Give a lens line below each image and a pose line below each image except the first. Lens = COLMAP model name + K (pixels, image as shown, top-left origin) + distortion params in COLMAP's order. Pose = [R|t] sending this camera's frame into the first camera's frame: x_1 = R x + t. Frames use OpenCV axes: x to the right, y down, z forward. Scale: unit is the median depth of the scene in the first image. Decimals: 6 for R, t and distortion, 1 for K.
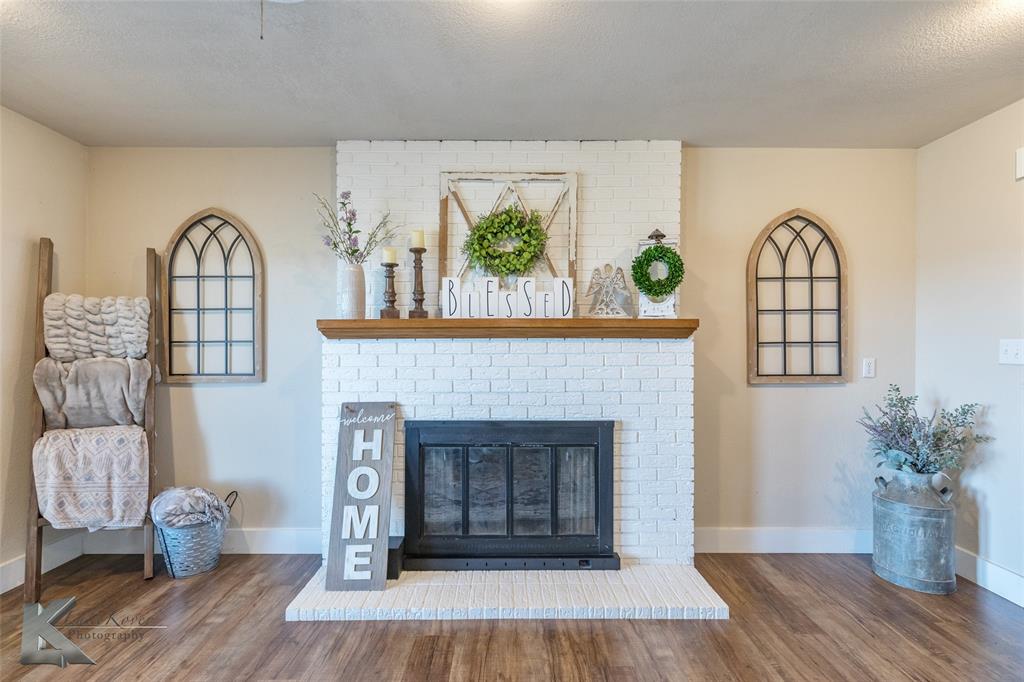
lens RADIAL K [[469.6, 0, 514.8], [0, 469.6, 344.0], [0, 0, 1]] dist [0.001160, 0.001165]
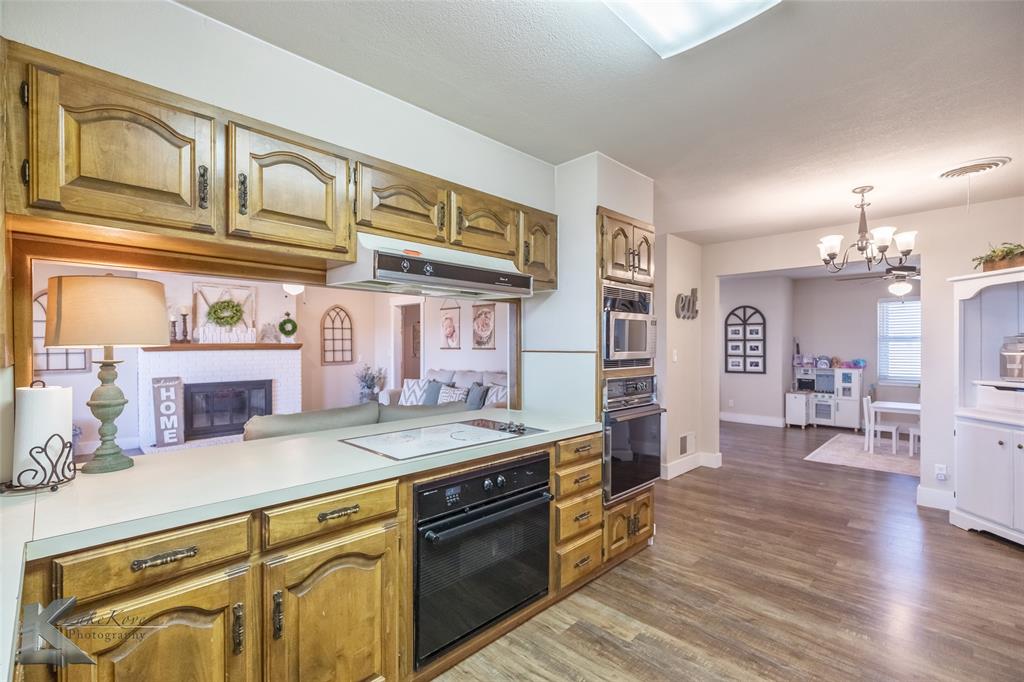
lens RADIAL K [[469.6, 0, 515.0], [0, 469.6, 346.7], [0, 0, 1]] dist [0.001160, 0.001165]
pose [[0.709496, -0.007787, 0.704667, -0.731100], [0.001121, 0.999950, 0.009921, -0.057548], [-0.704709, -0.006249, 0.709469, -2.004425]]
